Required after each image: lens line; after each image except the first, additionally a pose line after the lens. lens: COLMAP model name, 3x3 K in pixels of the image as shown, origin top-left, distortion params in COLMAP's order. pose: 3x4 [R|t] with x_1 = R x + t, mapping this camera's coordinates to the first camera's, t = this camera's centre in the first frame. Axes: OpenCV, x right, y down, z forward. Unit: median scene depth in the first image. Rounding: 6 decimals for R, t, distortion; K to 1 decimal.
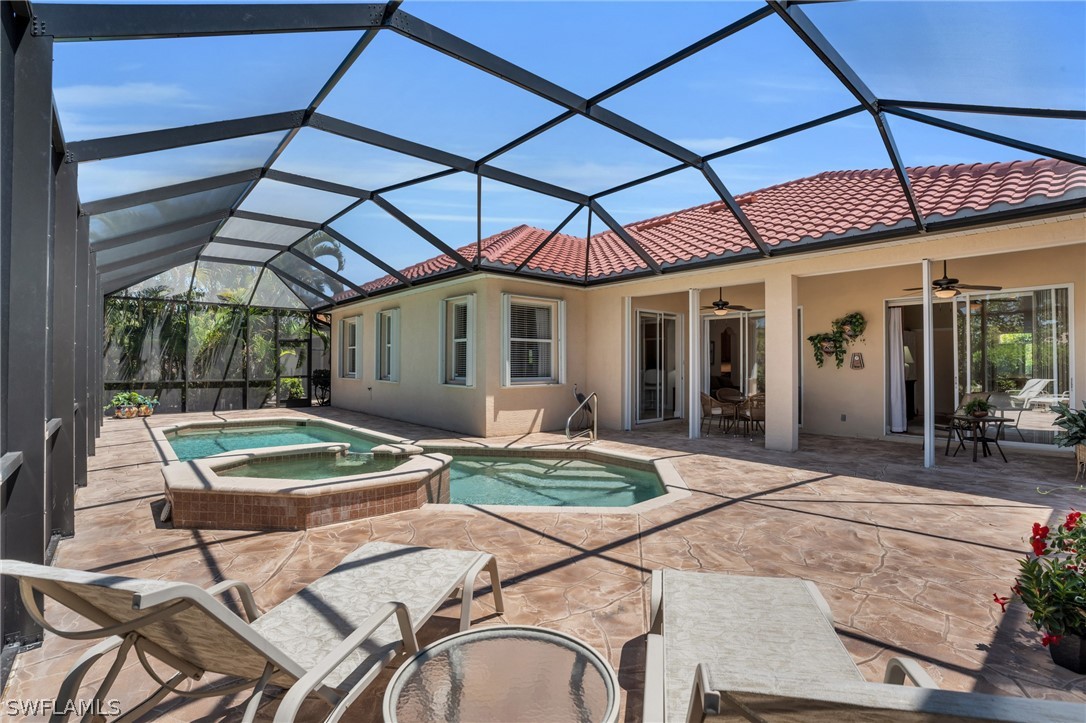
lens RADIAL K [[496.7, 0, 580.3], [0, 496.7, 360.6], [0, 0, 1]] dist [-0.001094, -0.000399]
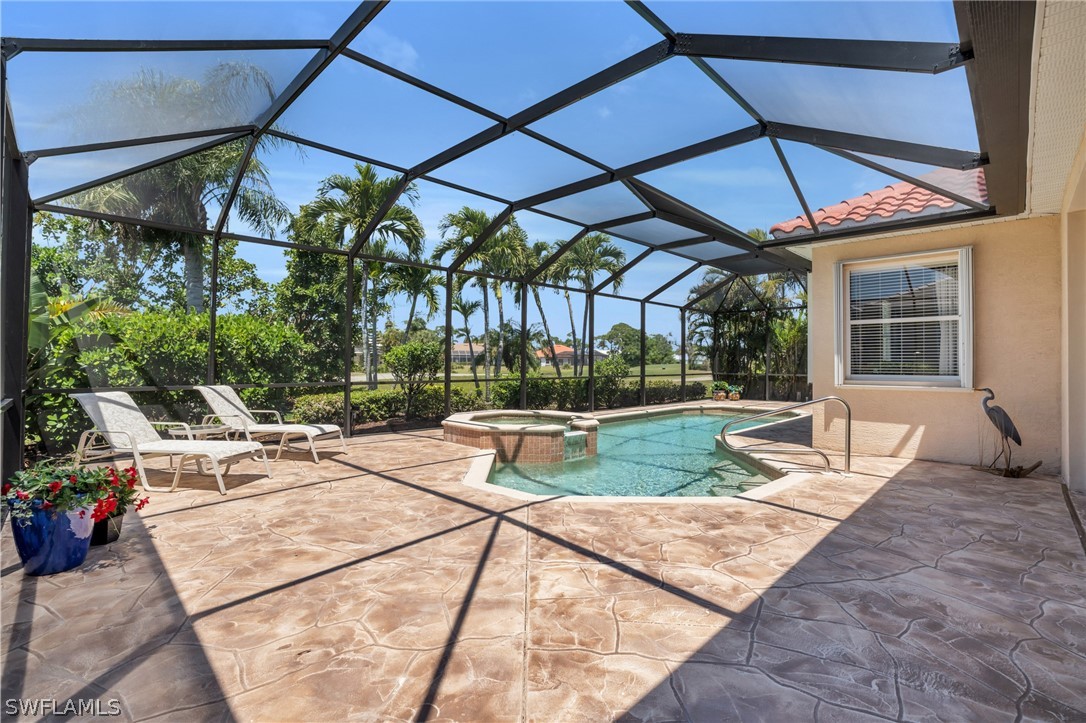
lens RADIAL K [[506.3, 0, 544.2], [0, 506.3, 358.1], [0, 0, 1]] dist [-0.078609, 0.027345]
pose [[0.034383, -0.010140, -0.999357, 1.495926], [-0.002278, 0.999945, -0.010225, 0.045911], [0.999406, 0.002628, 0.034358, 1.372755]]
